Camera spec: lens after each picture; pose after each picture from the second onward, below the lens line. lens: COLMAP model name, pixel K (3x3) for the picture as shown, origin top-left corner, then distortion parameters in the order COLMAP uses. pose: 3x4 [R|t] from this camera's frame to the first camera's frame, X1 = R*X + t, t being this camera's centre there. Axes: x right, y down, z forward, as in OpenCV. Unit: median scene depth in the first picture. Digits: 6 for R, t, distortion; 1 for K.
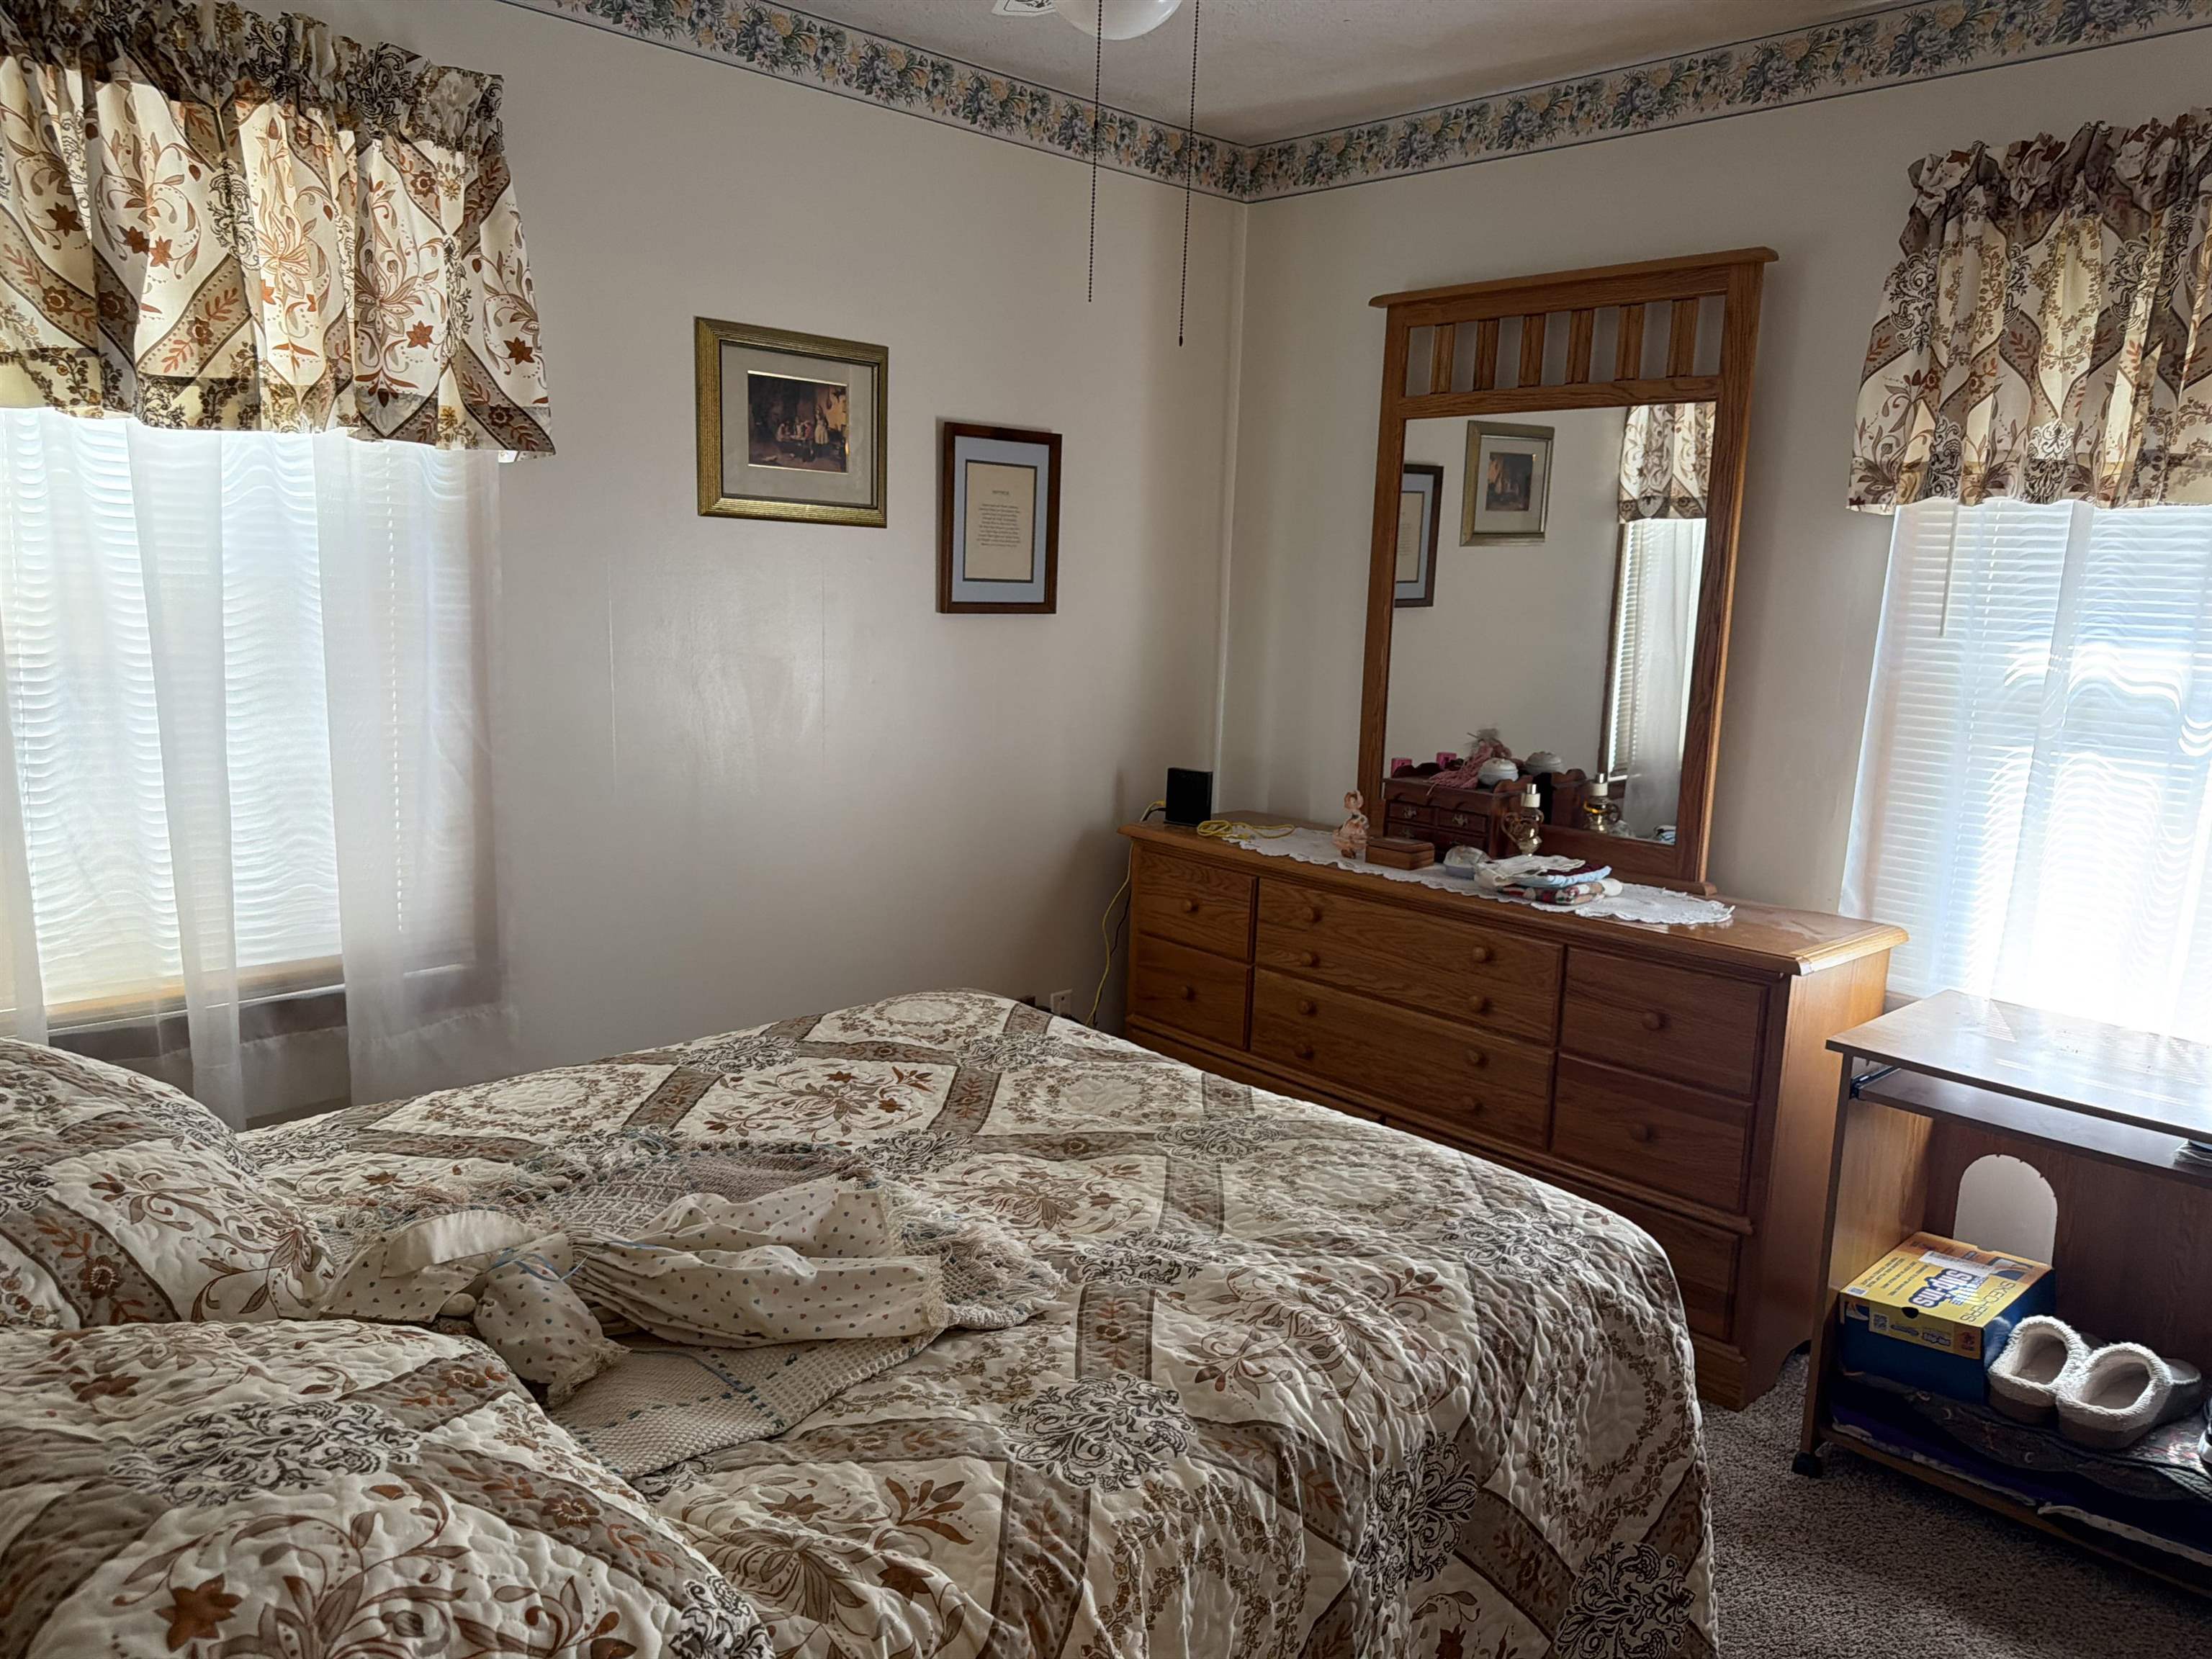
lens RADIAL K [[1592.3, 0, 1106.0], [0, 1592.3, 829.5], [0, 0, 1]] dist [0.069207, -0.056271]
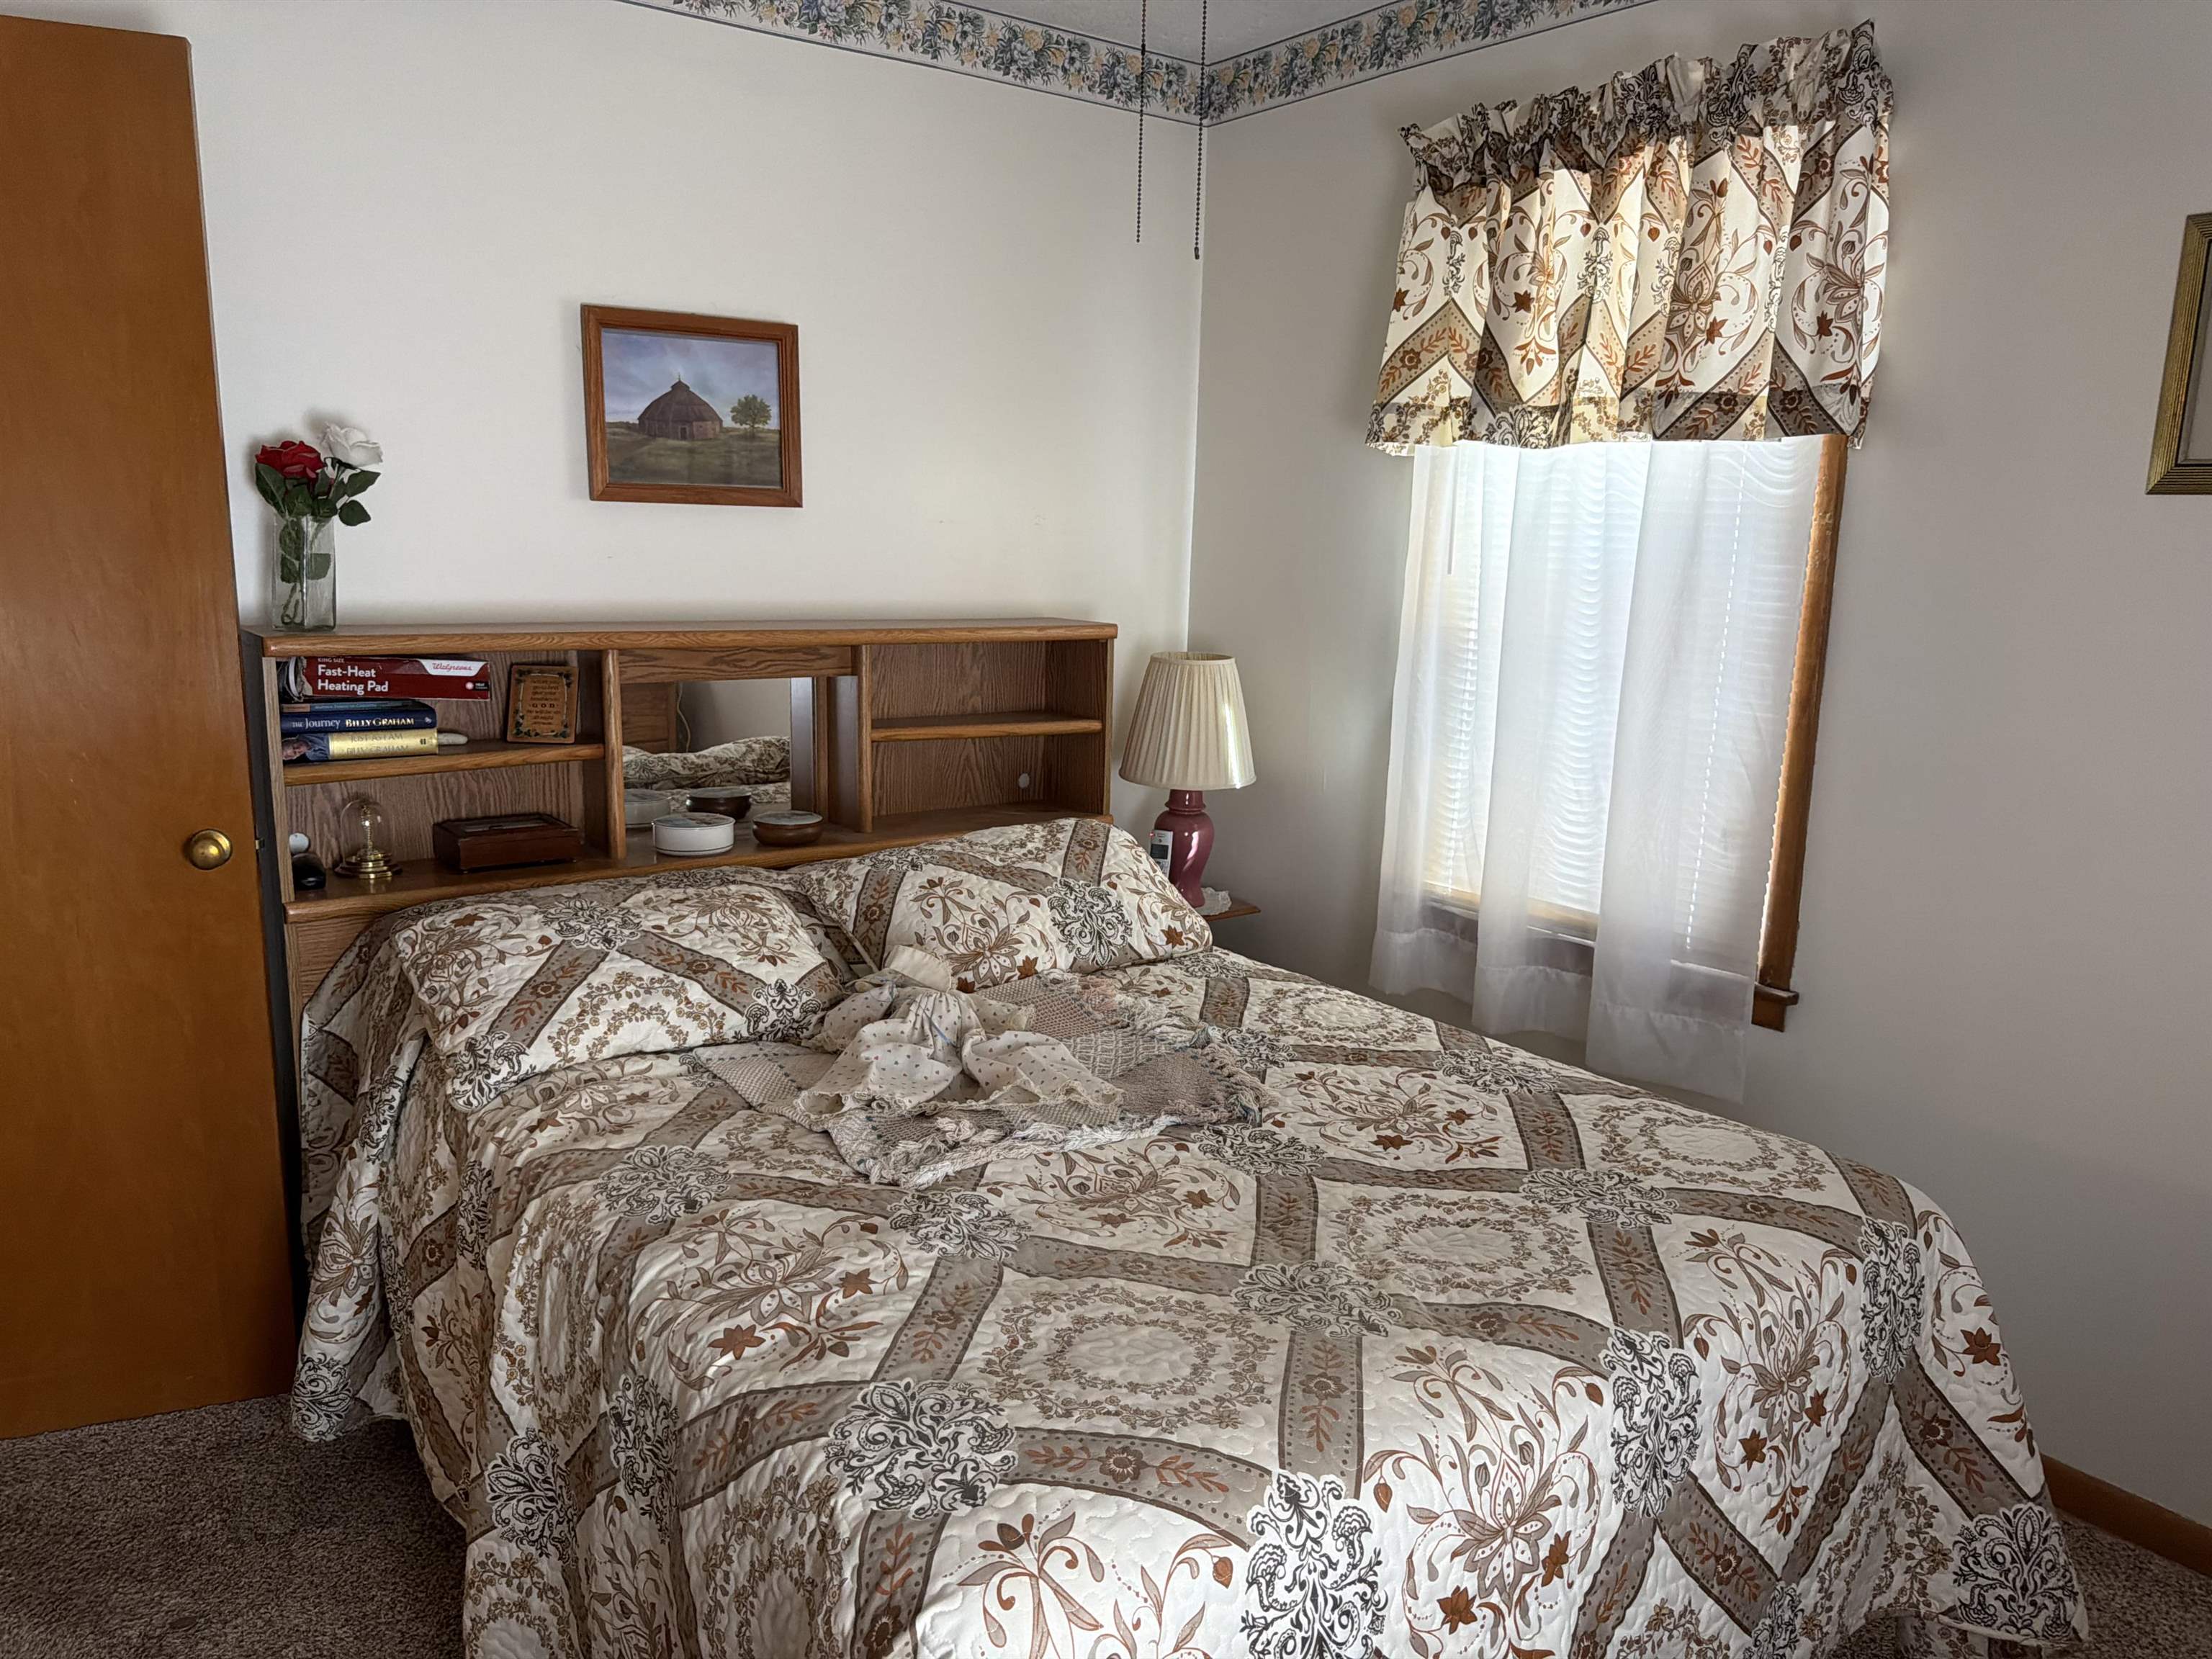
lens RADIAL K [[1550.6, 0, 1032.5], [0, 1550.6, 831.3], [0, 0, 1]] dist [0.005048, -0.004240]
pose [[-0.124532, 0.163999, -0.978568, 0.702190], [-0.187817, 0.964519, 0.185546, -0.117783], [0.974278, 0.206898, -0.089311, 0.825270]]
